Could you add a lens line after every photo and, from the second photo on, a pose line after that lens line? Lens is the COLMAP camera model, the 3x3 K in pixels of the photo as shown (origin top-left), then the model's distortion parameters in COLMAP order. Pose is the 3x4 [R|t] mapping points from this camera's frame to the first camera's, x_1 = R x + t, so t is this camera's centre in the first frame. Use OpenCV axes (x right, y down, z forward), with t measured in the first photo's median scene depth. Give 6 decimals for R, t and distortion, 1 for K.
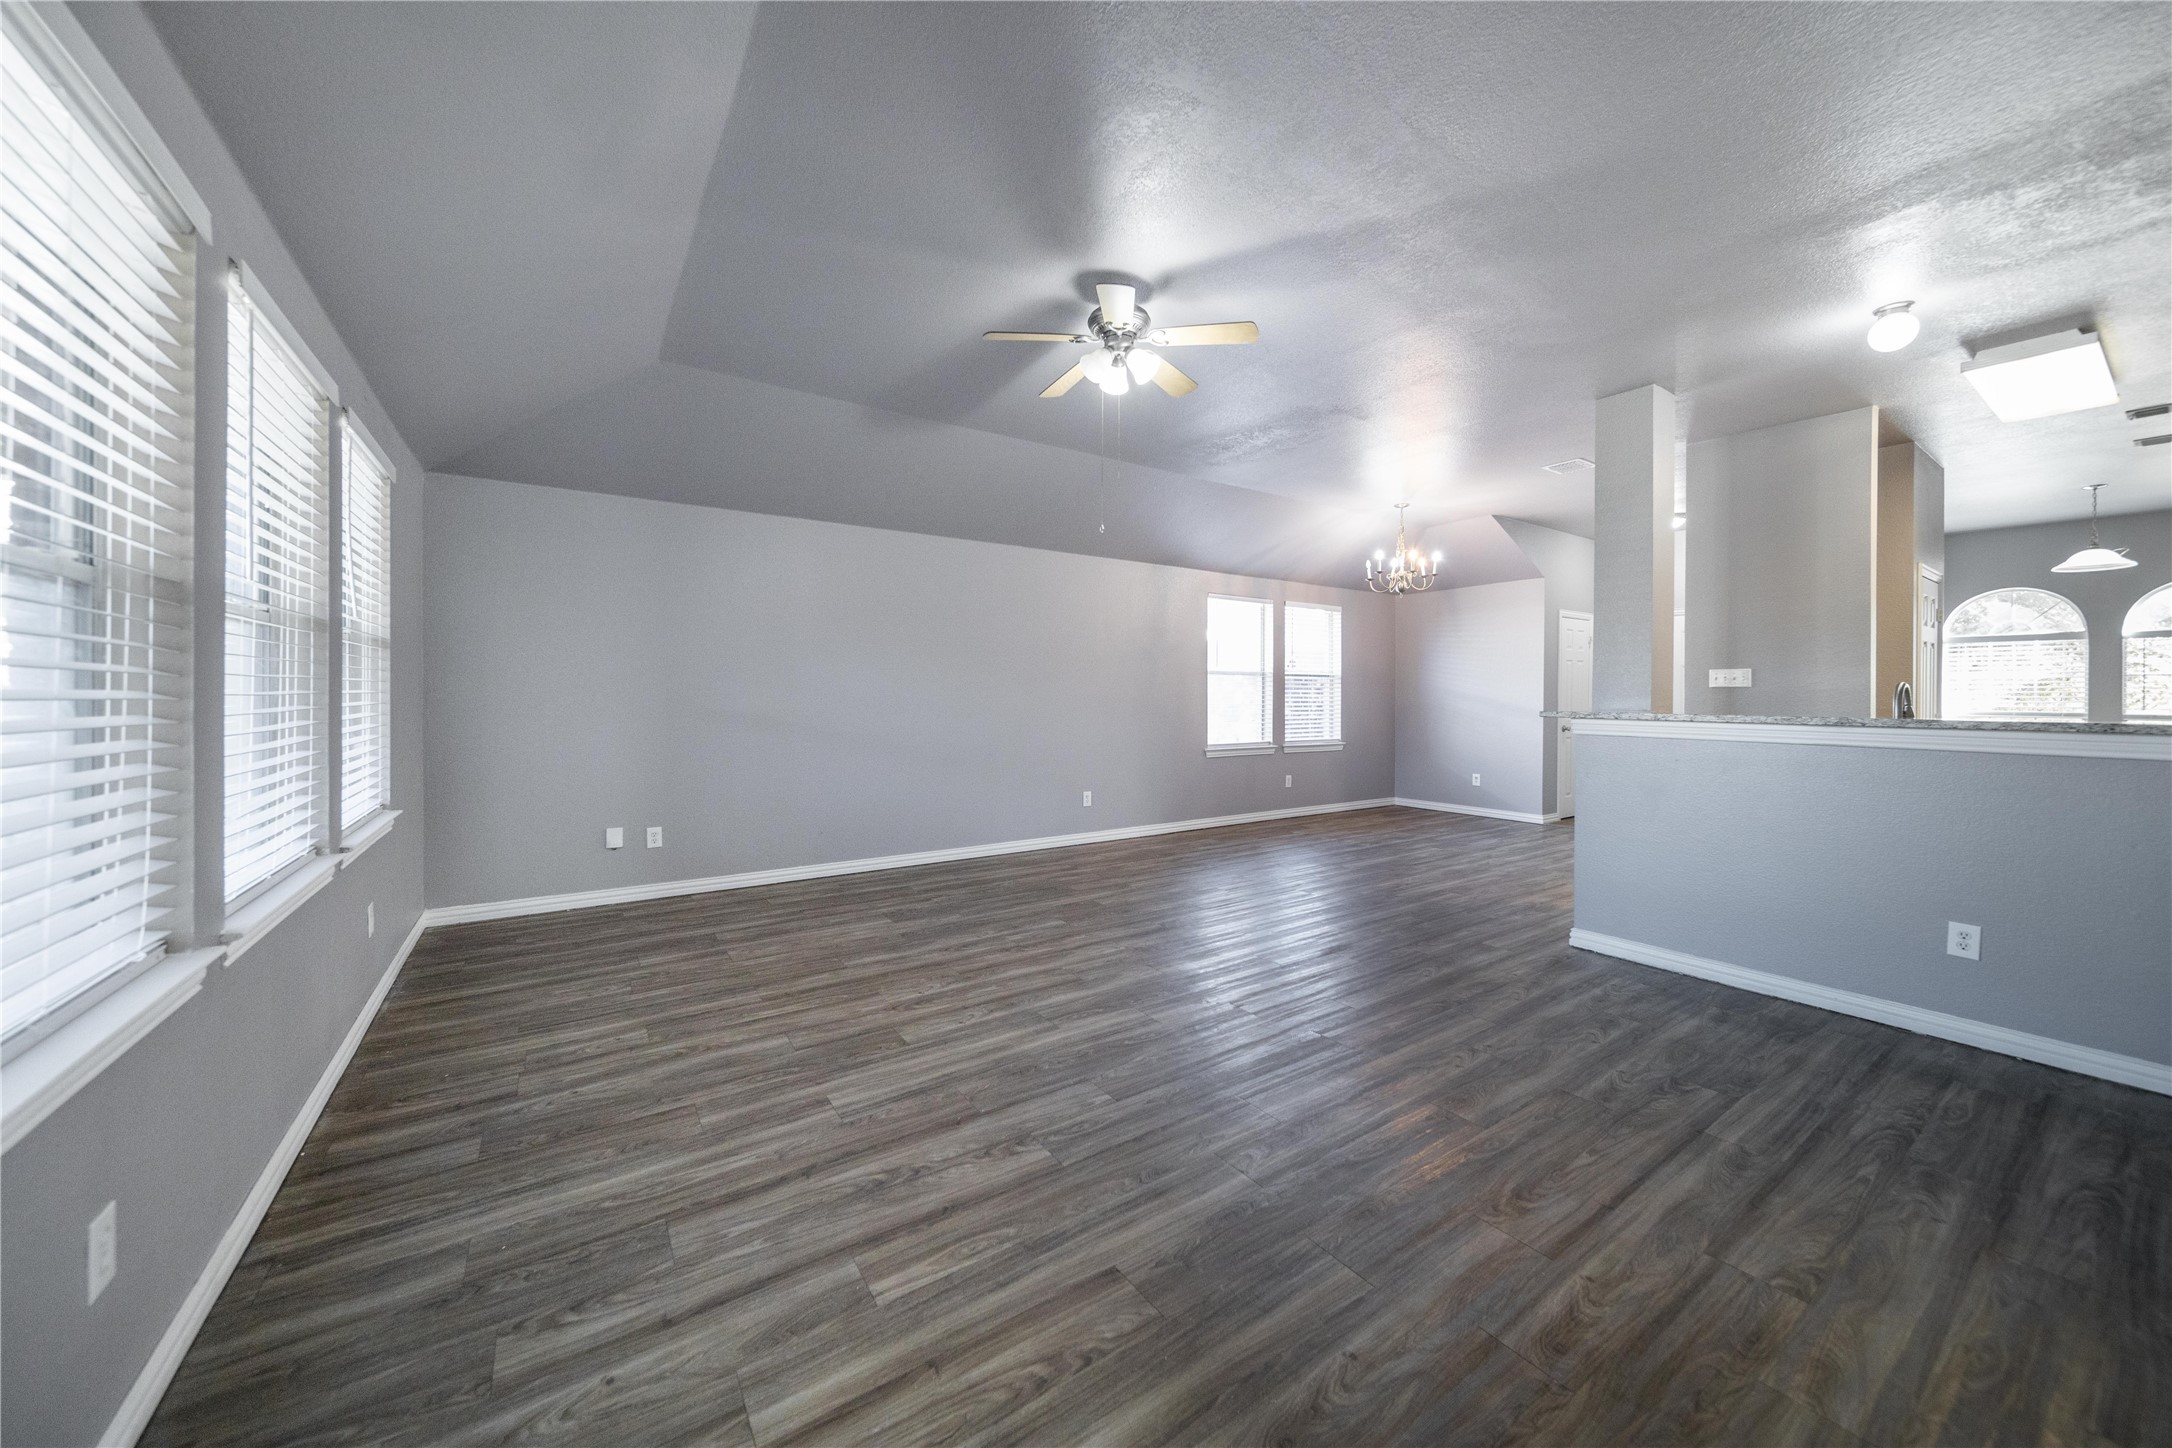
lens RADIAL K [[762.8, 0, 1071.7], [0, 762.8, 698.6], [0, 0, 1]] dist [0.000707, 0.000019]
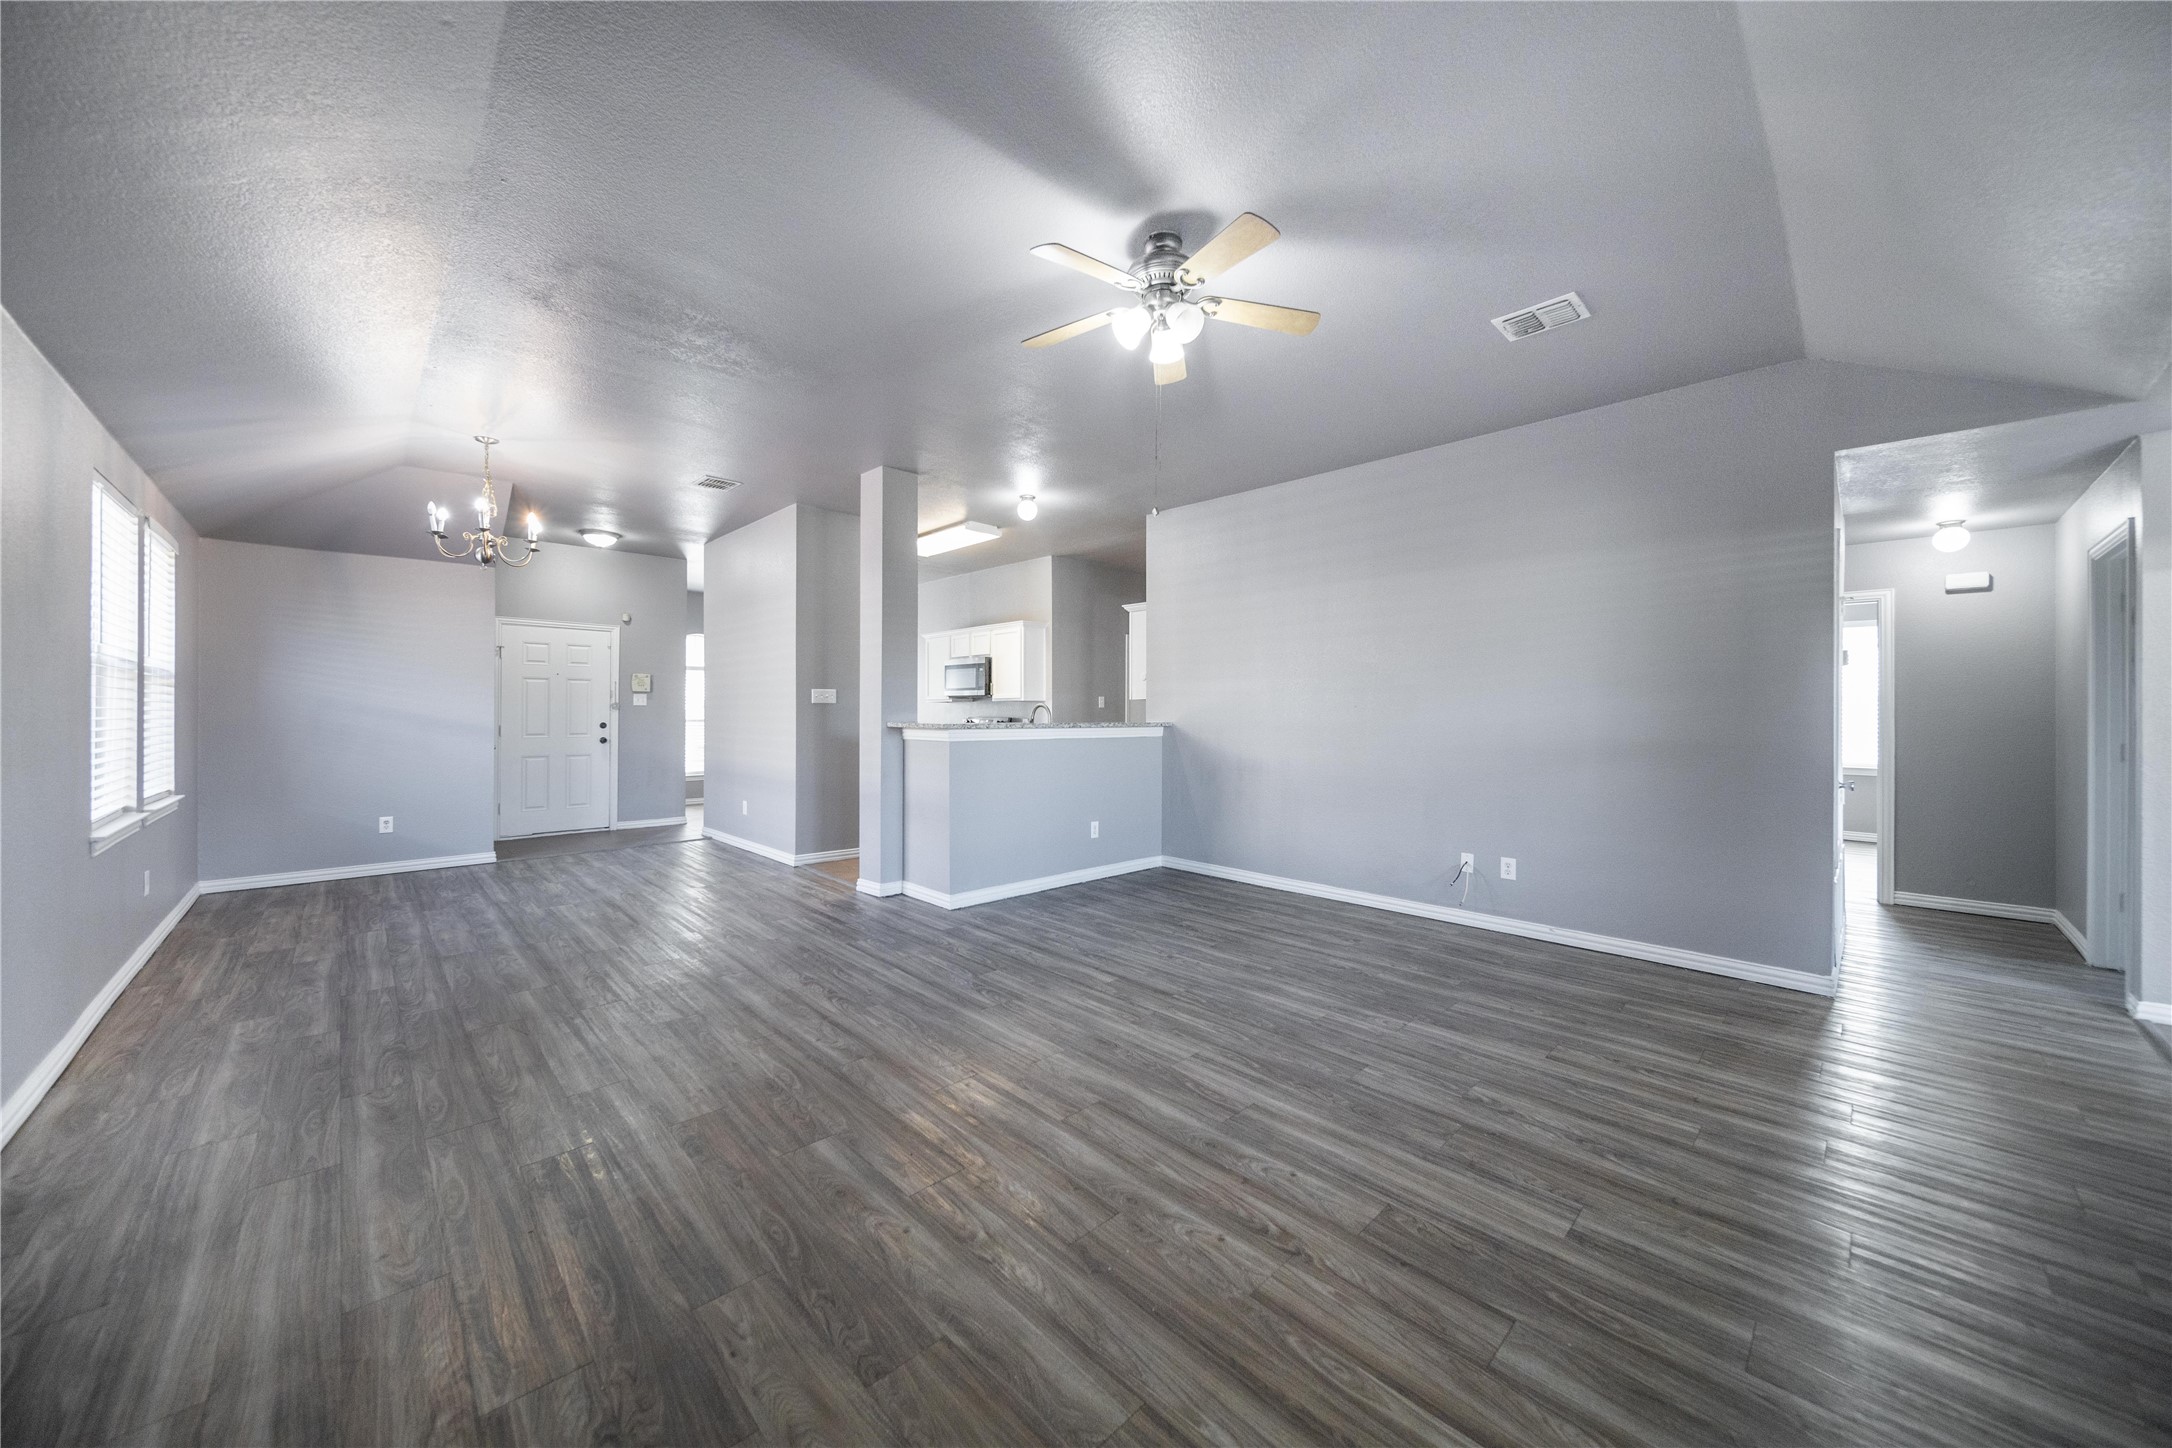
lens RADIAL K [[770.8, 0, 1074.9], [0, 770.8, 708.3], [0, 0, 1]] dist [-0.000164, -0.000251]
pose [[-0.170691, -0.001694, 0.985323, -0.865885], [-0.001465, 0.999998, 0.001466, -0.013807], [-0.985323, -0.001193, -0.170694, 1.397479]]
